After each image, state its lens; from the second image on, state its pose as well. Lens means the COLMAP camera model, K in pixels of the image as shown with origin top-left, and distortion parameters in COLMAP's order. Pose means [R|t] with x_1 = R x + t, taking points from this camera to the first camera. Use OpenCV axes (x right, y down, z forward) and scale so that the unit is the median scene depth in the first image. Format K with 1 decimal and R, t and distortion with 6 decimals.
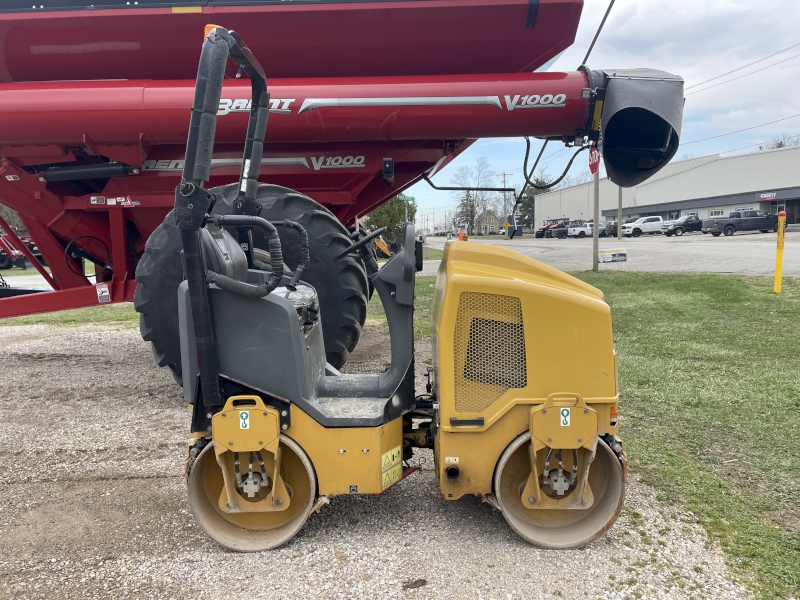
lens RADIAL K [[599.3, 0, 392.3], [0, 599.3, 300.1], [0, 0, 1]] dist [0.095891, -0.113101]
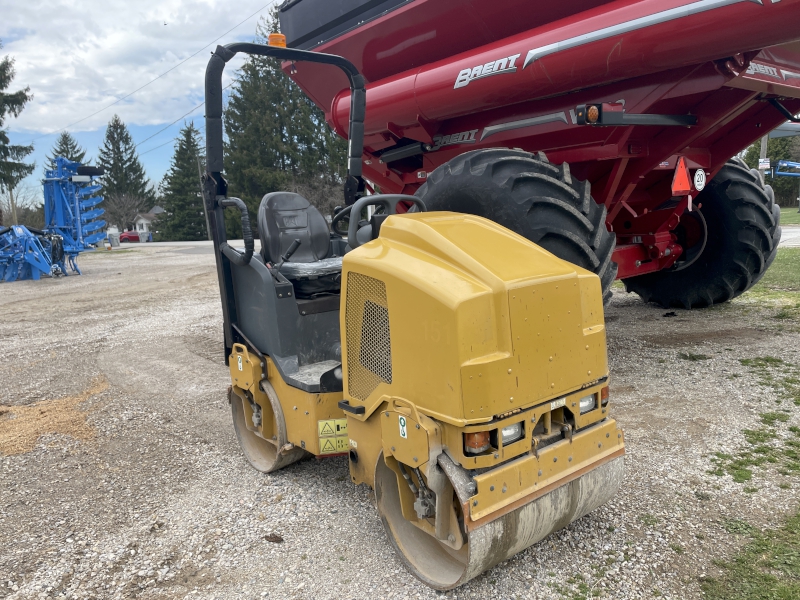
lens RADIAL K [[601.9, 0, 389.4], [0, 601.9, 297.0], [0, 0, 1]] dist [0.096096, -0.122857]
pose [[0.627220, 0.093747, -0.773180, 0.652885], [-0.041503, 0.995342, 0.087015, -0.042875], [0.777736, -0.022488, 0.628189, 0.330663]]
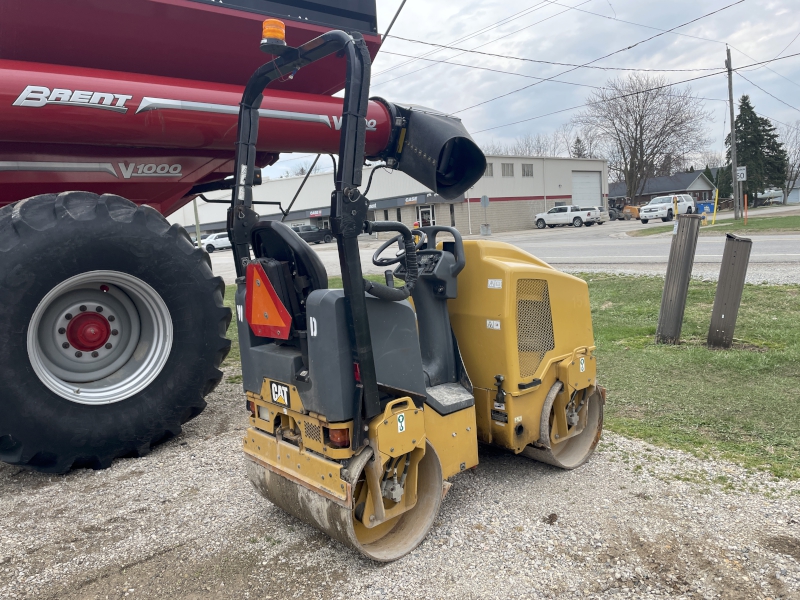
lens RADIAL K [[601.9, 0, 389.4], [0, 601.9, 297.0], [0, 0, 1]] dist [0.096096, -0.122857]
pose [[0.761270, -0.100947, 0.640529, -0.639337], [0.123388, 0.992311, 0.009740, -0.016047], [-0.636587, 0.071619, 0.767872, 0.162460]]
